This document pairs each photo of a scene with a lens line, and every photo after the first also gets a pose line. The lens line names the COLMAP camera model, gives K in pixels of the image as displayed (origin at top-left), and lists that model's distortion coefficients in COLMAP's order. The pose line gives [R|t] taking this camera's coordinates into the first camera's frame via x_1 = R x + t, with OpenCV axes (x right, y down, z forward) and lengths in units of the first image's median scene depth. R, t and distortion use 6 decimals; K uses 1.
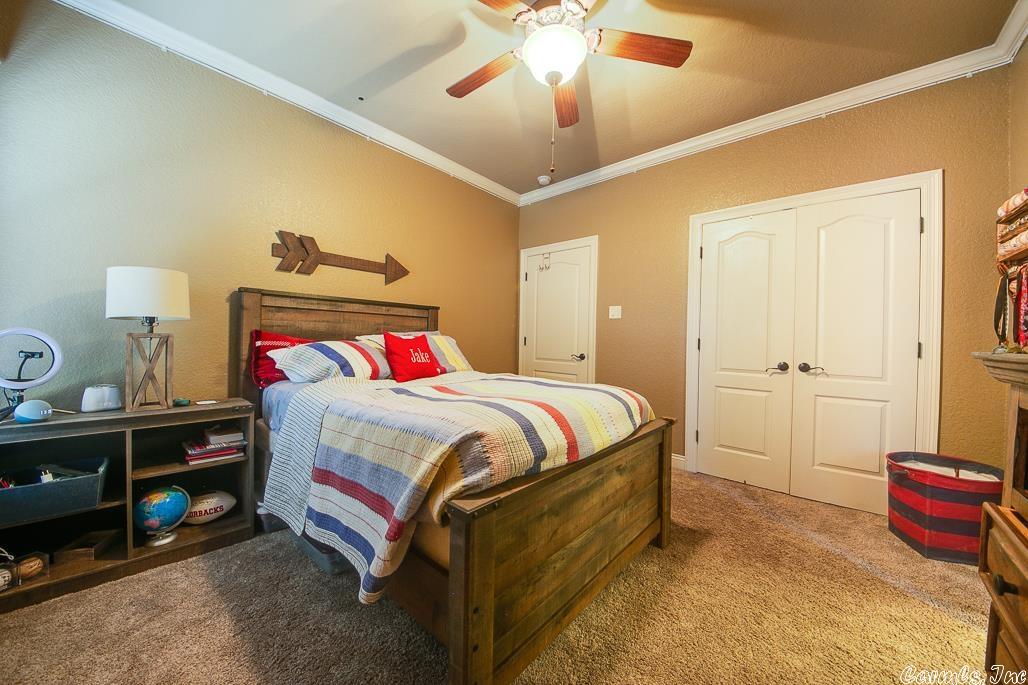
lens RADIAL K [[367.1, 0, 512.6], [0, 367.1, 338.9], [0, 0, 1]] dist [0.020374, -0.016761]
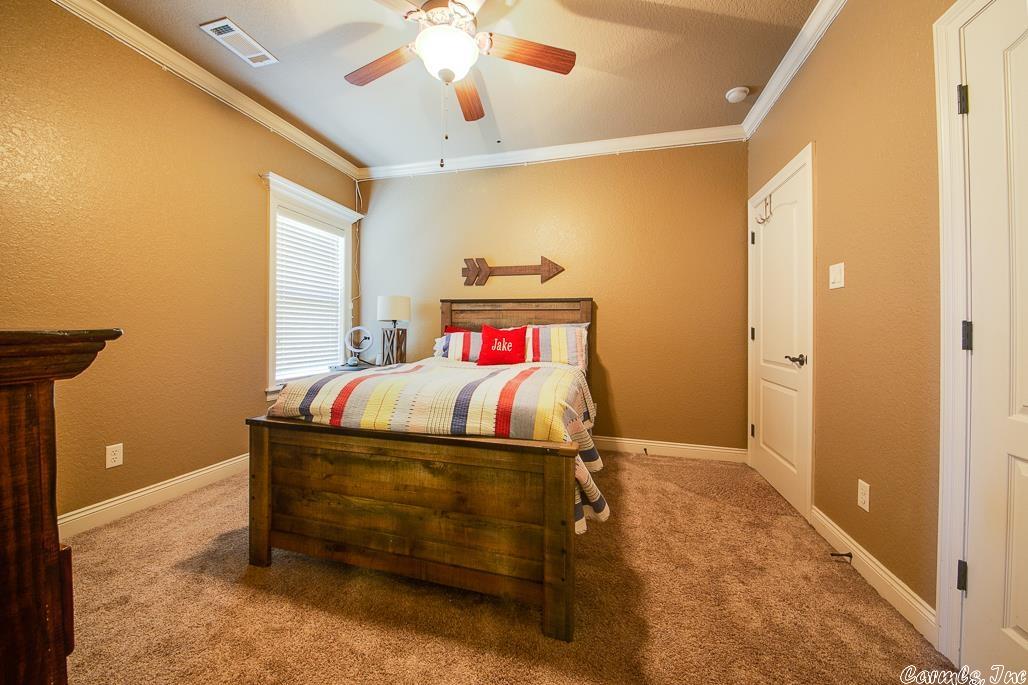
lens RADIAL K [[367.1, 0, 512.6], [0, 367.1, 338.9], [0, 0, 1]] dist [0.020374, -0.016761]
pose [[0.437811, 0.006115, -0.899046, 0.760110], [-0.005737, 0.999976, 0.004008, 0.023240], [0.899049, 0.003404, 0.437835, 0.503626]]
